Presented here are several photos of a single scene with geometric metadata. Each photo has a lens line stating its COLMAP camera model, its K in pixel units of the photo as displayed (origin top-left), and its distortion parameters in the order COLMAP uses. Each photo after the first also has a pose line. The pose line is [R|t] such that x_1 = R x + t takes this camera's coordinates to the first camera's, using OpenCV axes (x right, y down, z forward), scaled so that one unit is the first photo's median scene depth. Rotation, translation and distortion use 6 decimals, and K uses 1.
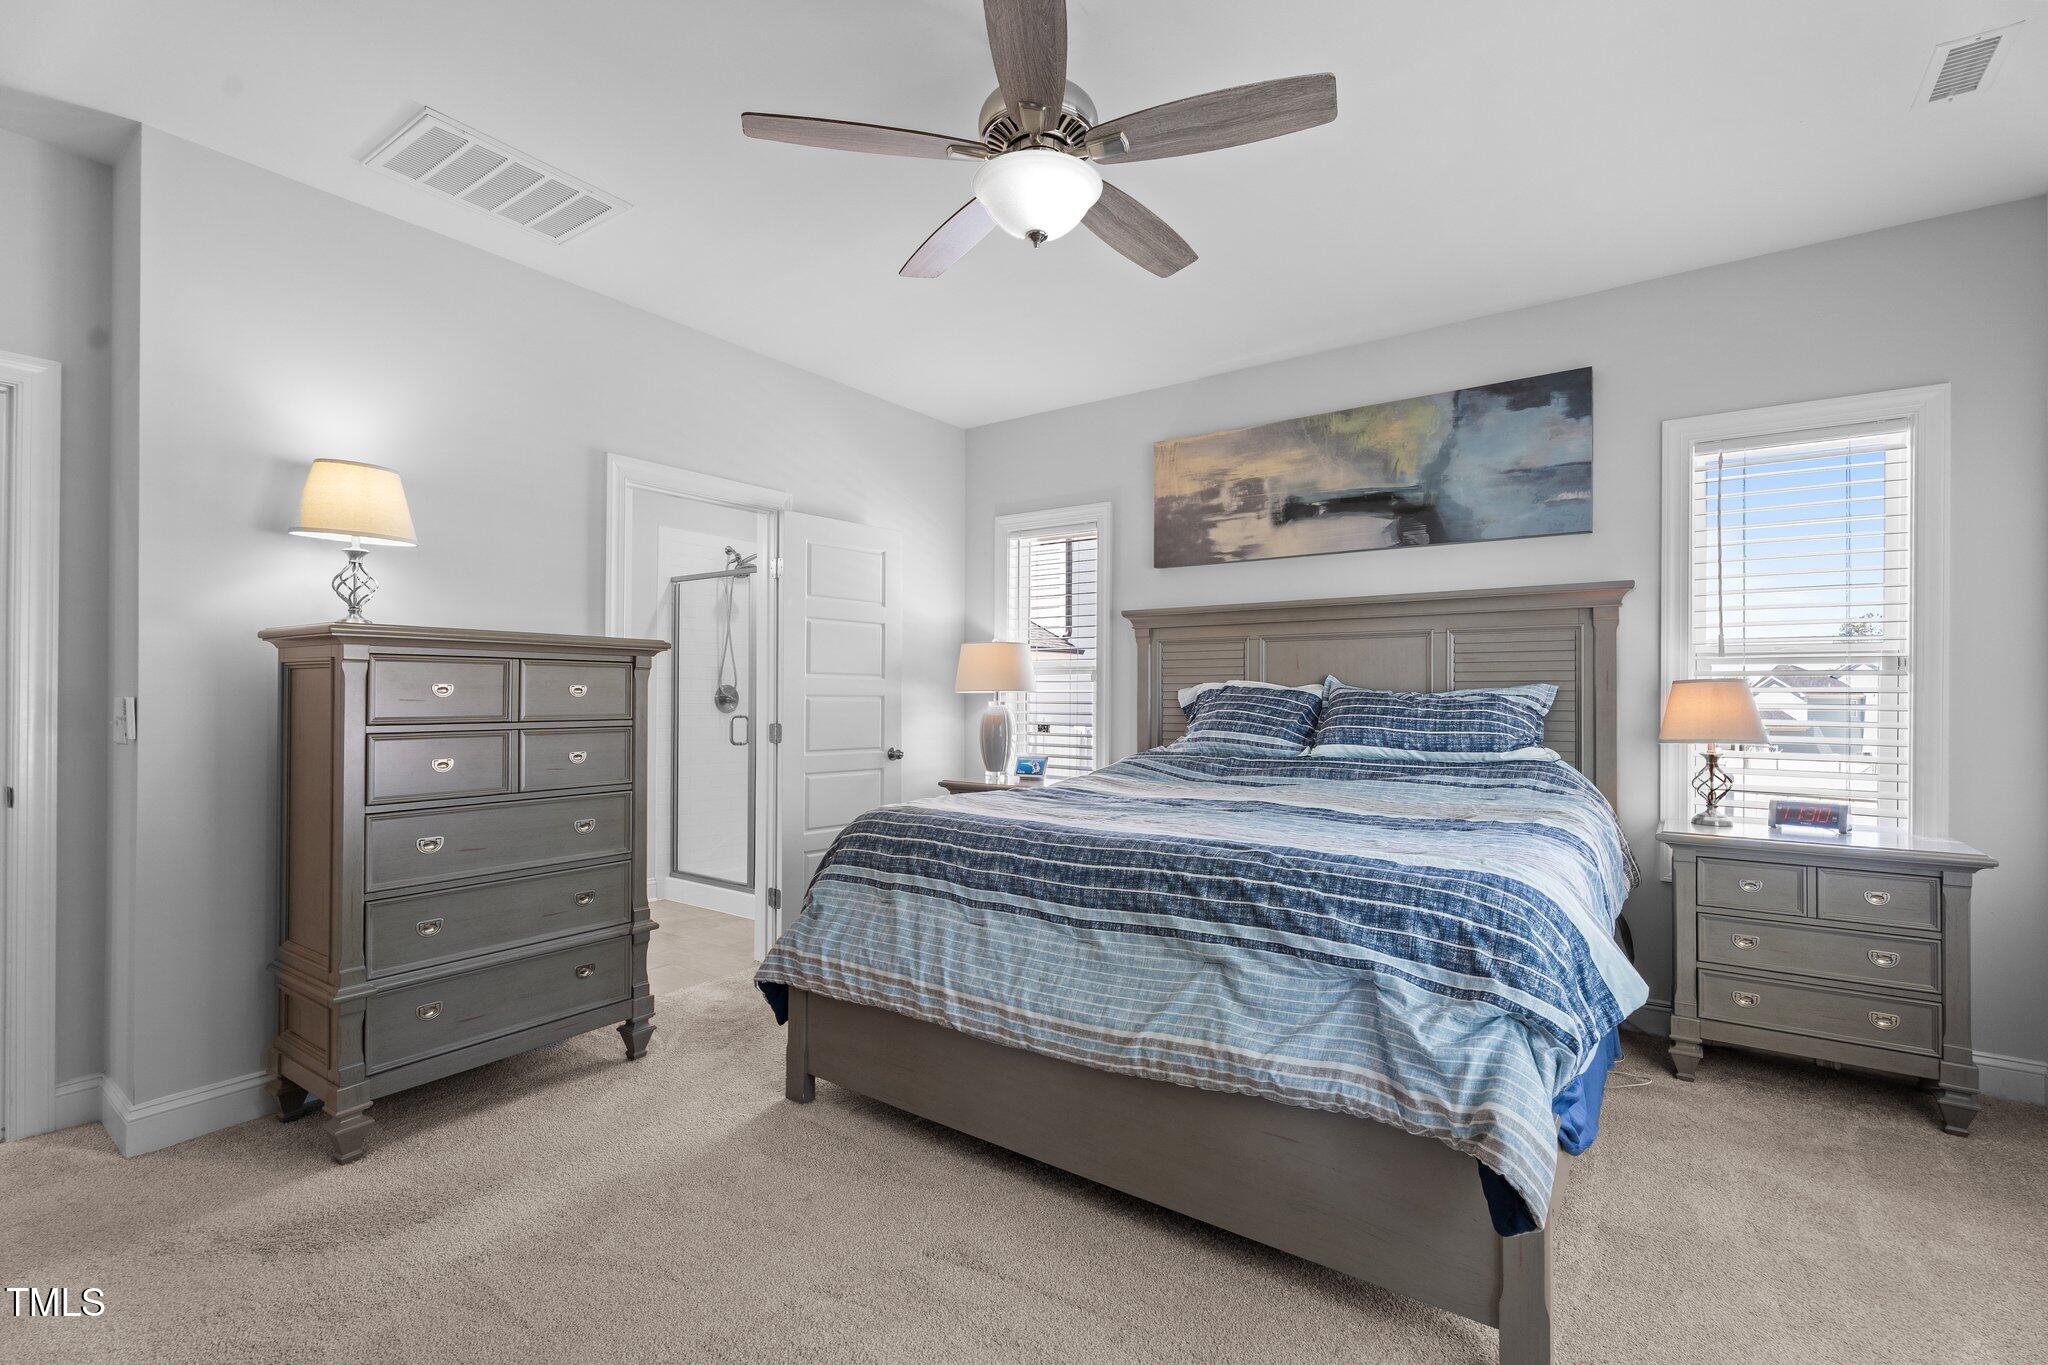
lens RADIAL K [[915.2, 0, 1029.7], [0, 915.2, 688.3], [0, 0, 1]] dist [-0.001904, 0.002615]
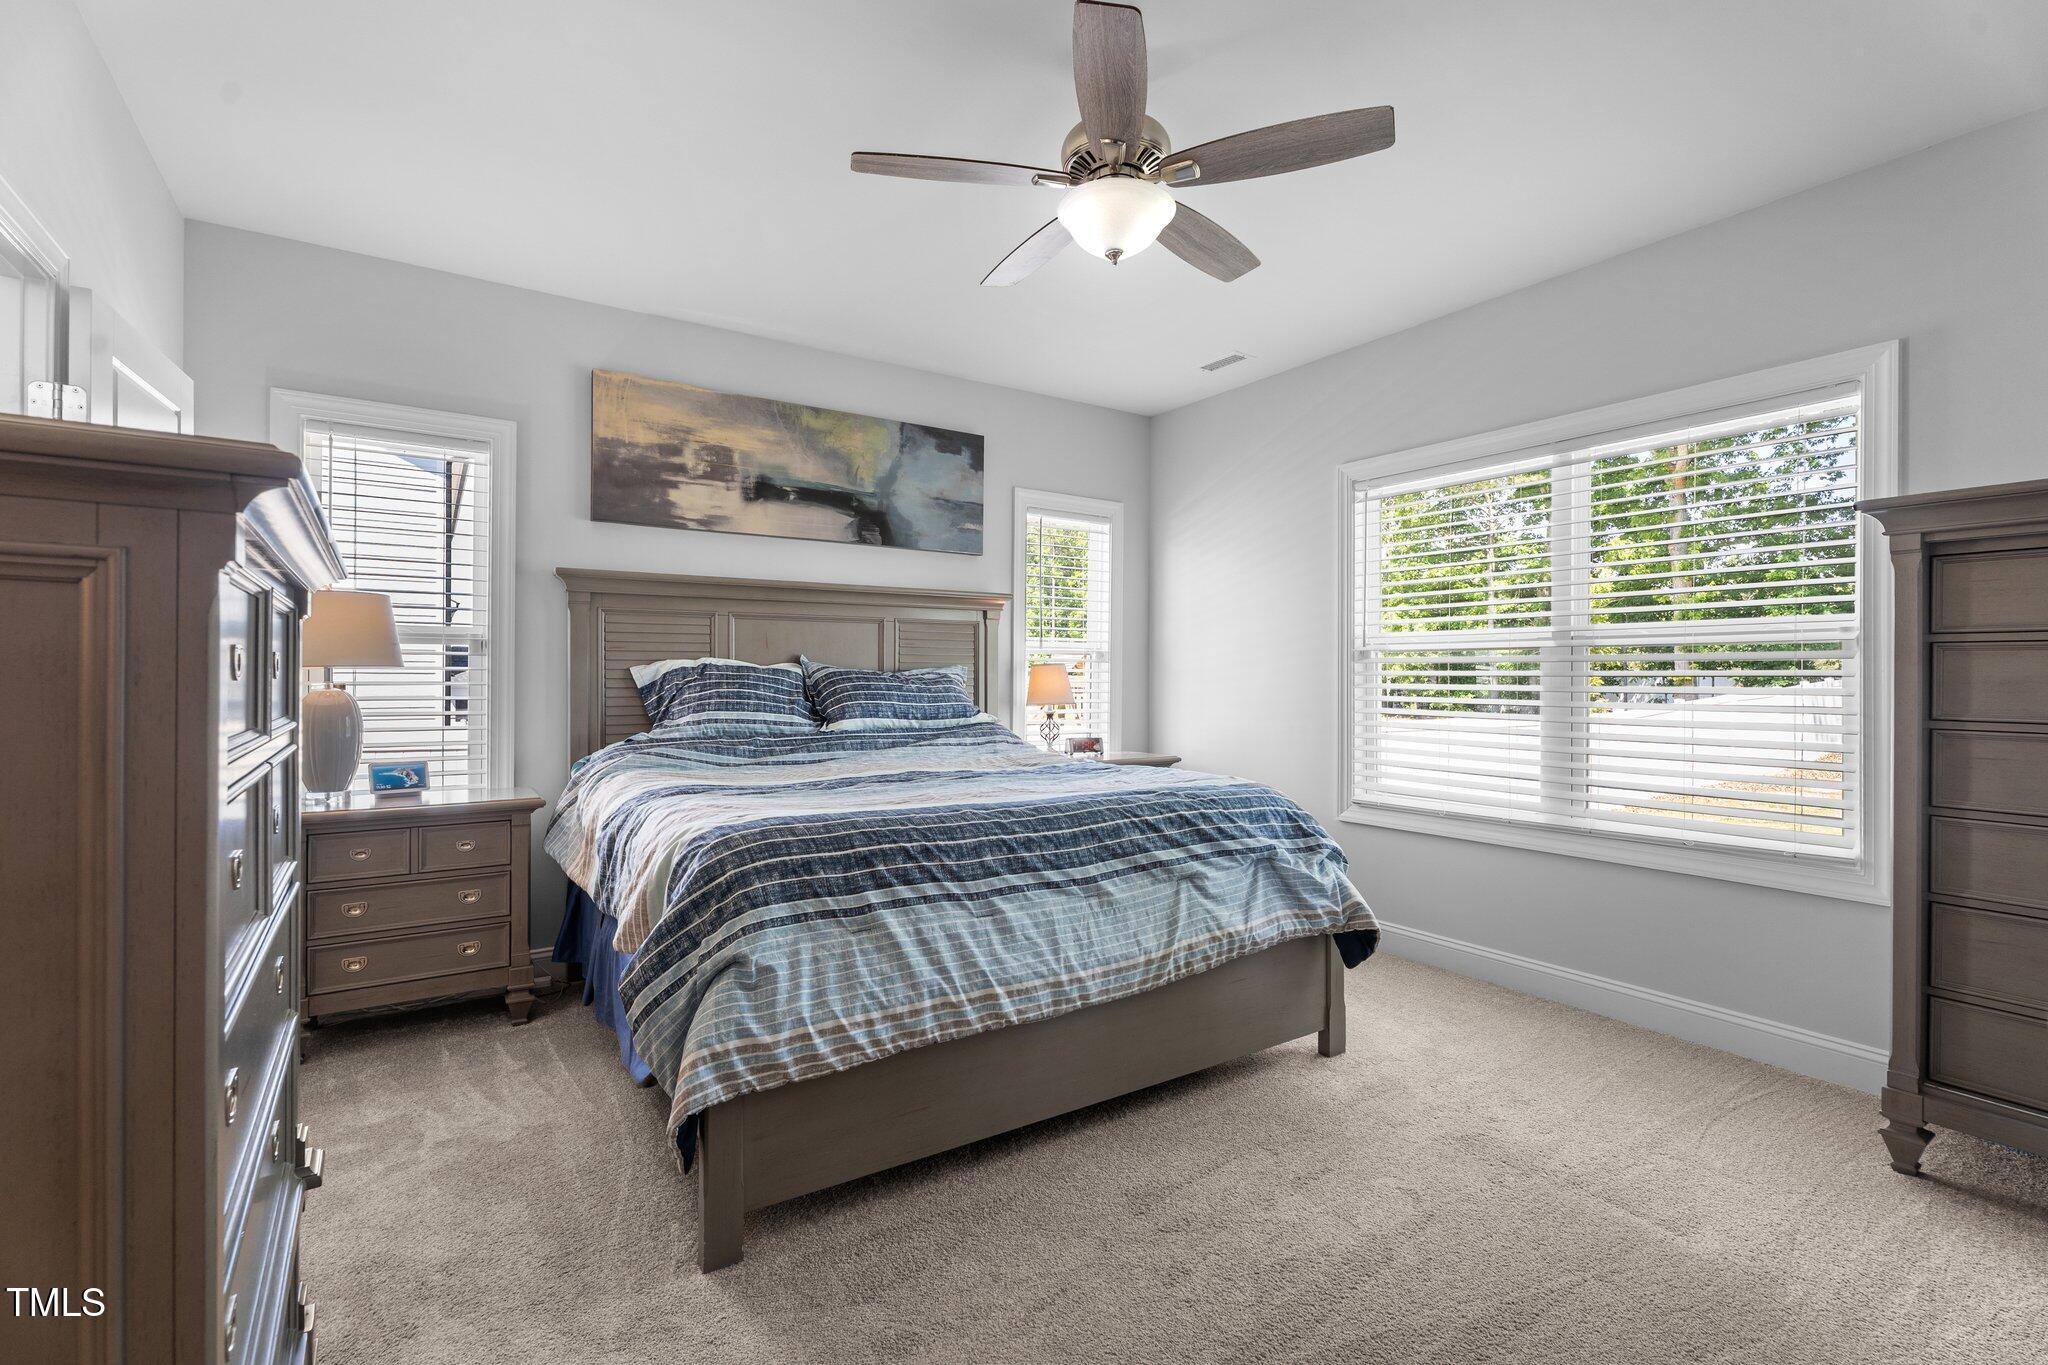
lens RADIAL K [[915.2, 0, 1030.5], [0, 915.2, 675.9], [0, 0, 1]] dist [-0.001904, 0.002615]
pose [[0.359156, -0.003085, 0.933272, -0.634327], [-0.008365, 0.999944, 0.006525, 0.001433], [-0.933240, -0.010150, 0.359110, 0.422720]]
